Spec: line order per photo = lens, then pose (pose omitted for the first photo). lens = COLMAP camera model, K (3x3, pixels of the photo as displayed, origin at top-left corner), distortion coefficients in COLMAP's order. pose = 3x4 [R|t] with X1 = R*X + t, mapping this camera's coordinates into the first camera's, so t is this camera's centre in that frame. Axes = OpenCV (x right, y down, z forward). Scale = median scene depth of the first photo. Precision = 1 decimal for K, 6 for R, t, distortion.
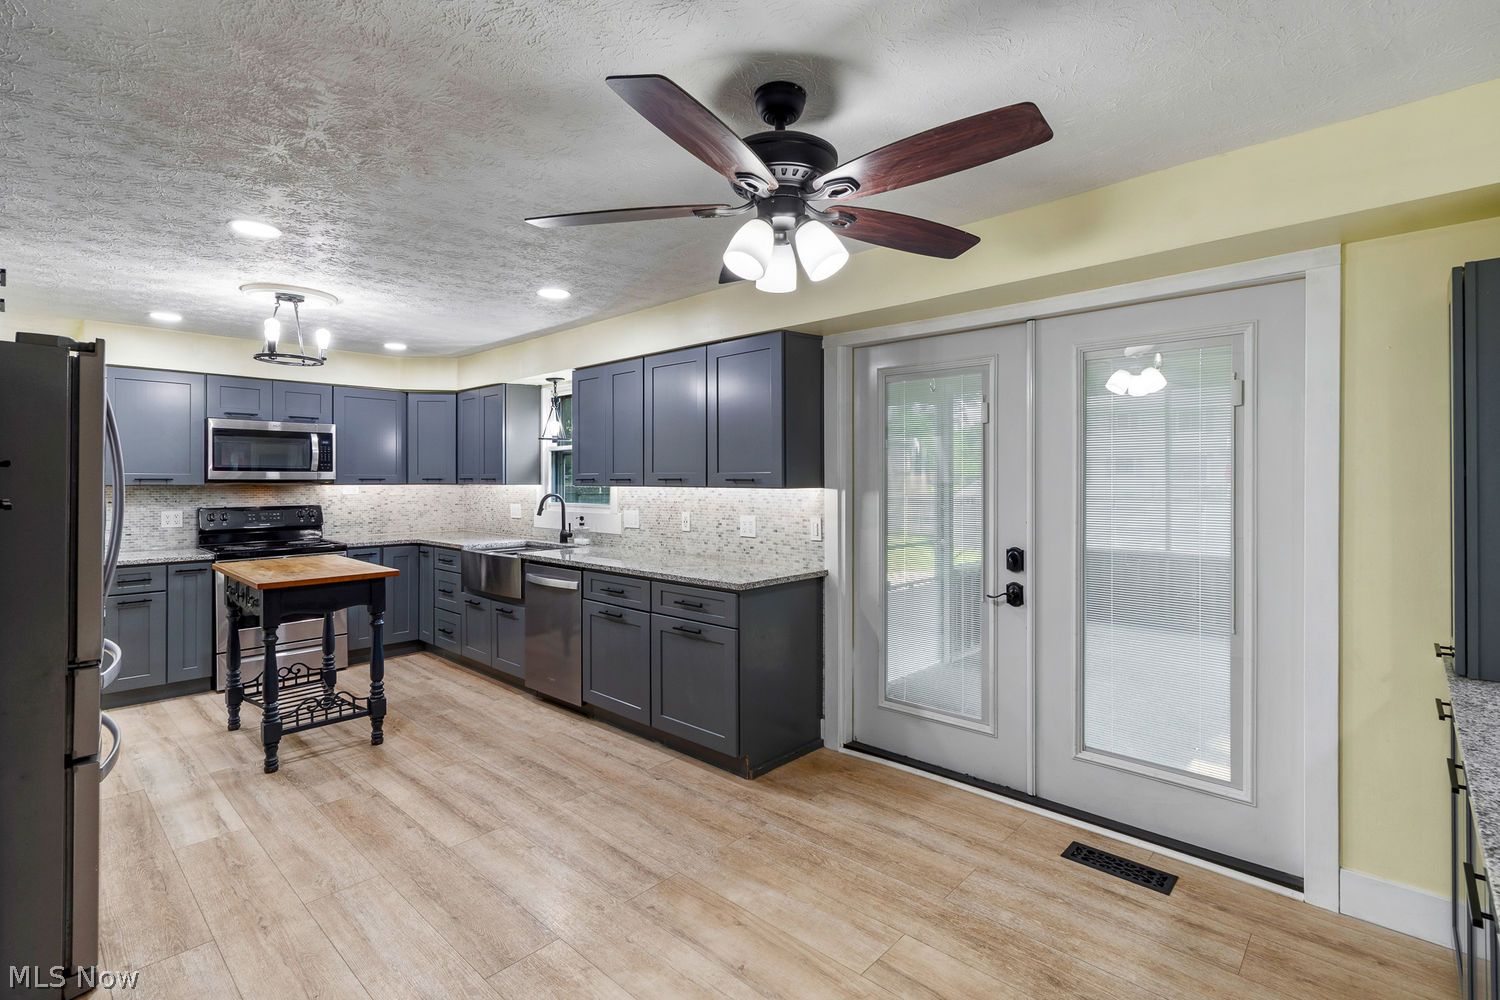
lens RADIAL K [[668.0, 0, 749.3], [0, 668.0, 481.6], [0, 0, 1]] dist [0.003994, -0.000976]
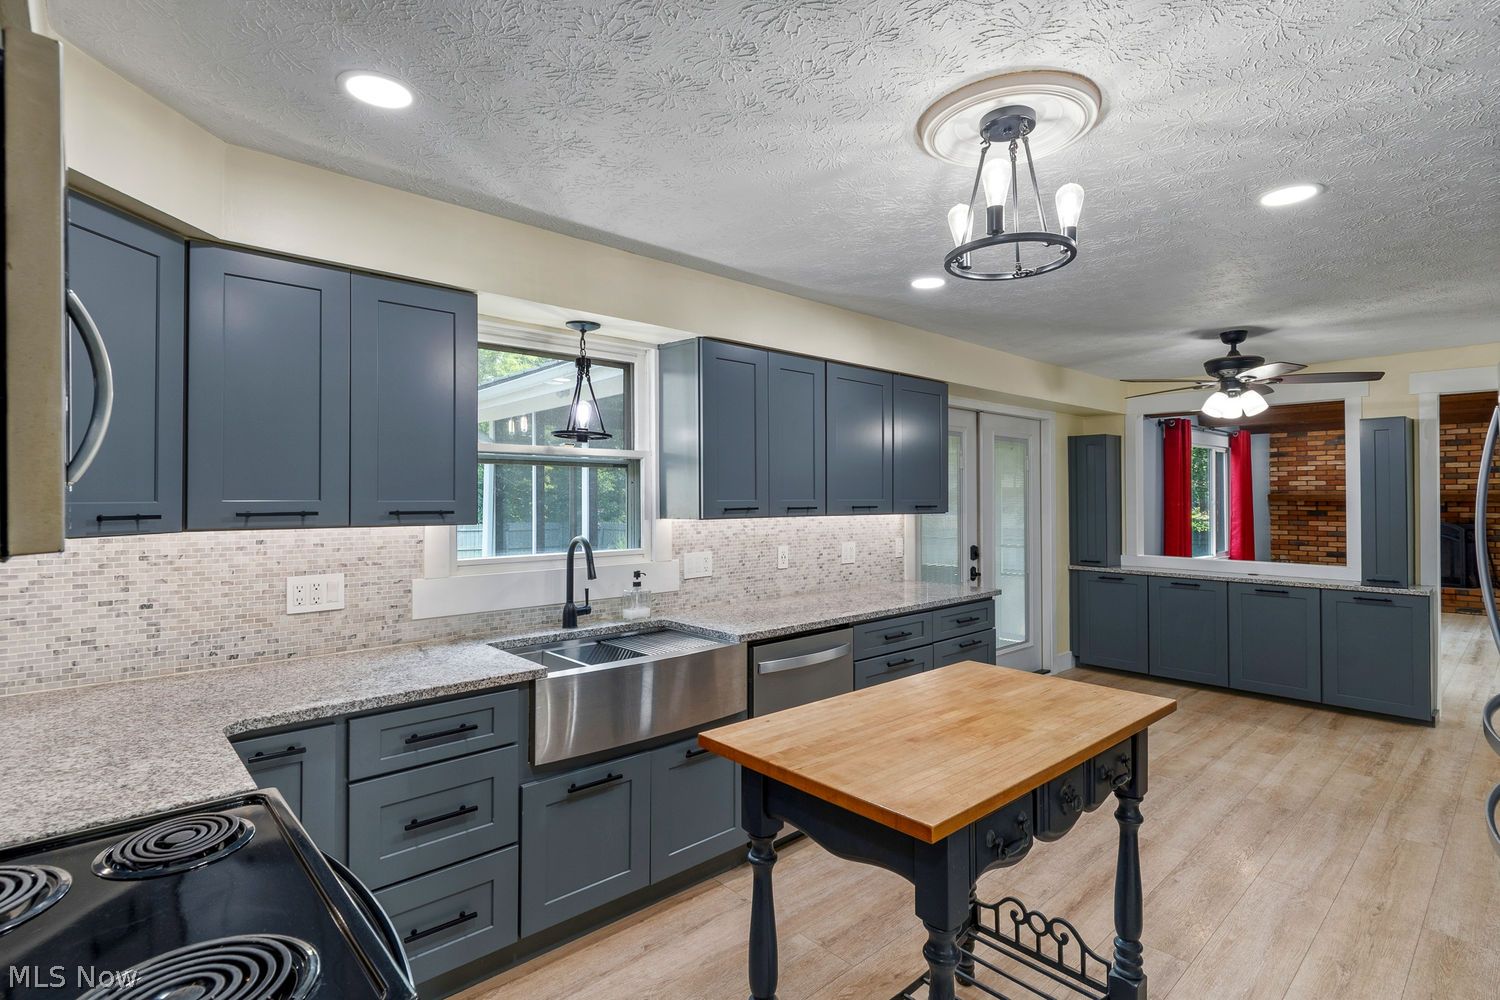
lens RADIAL K [[729.6, 0, 755.1], [0, 729.6, 490.4], [0, 0, 1]] dist [0.003423, -0.000535]
pose [[0.095672, 0.011755, 0.995344, -1.047287], [0.005270, 0.999910, -0.012316, -0.013340], [-0.995399, 0.006424, 0.095601, 0.978777]]
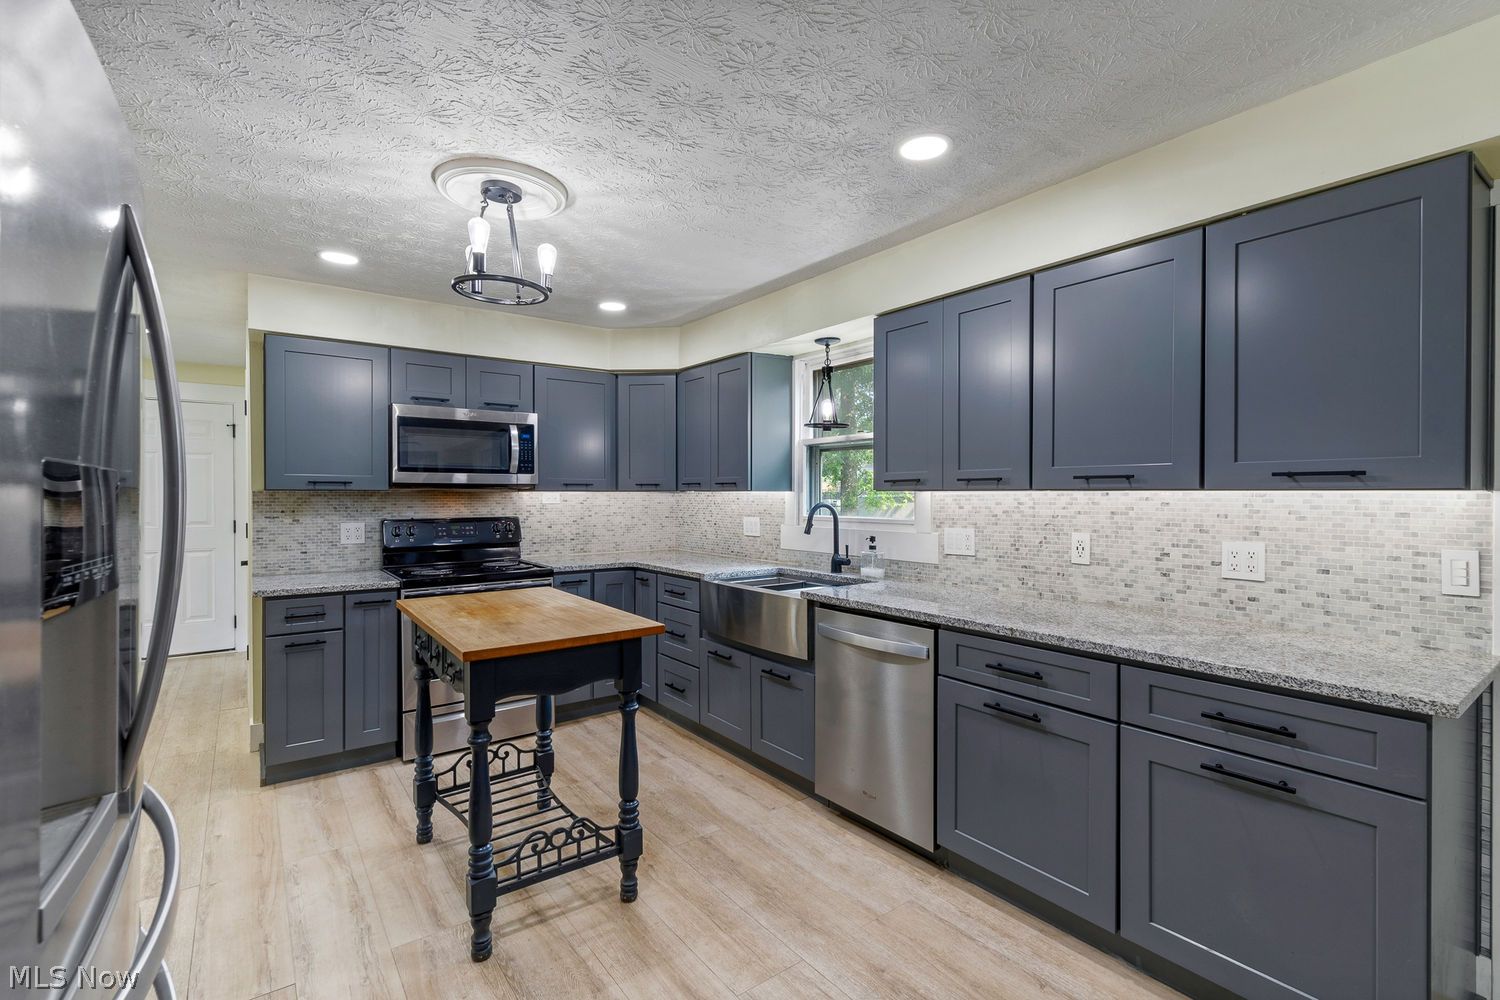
lens RADIAL K [[668.0, 0, 760.8], [0, 668.0, 499.3], [0, 0, 1]] dist [0.003994, -0.000976]
pose [[0.983455, 0.002270, -0.181139, -0.281367], [-0.001140, 0.999979, 0.006346, 0.011851], [0.181150, -0.006034, 0.983437, 0.357003]]
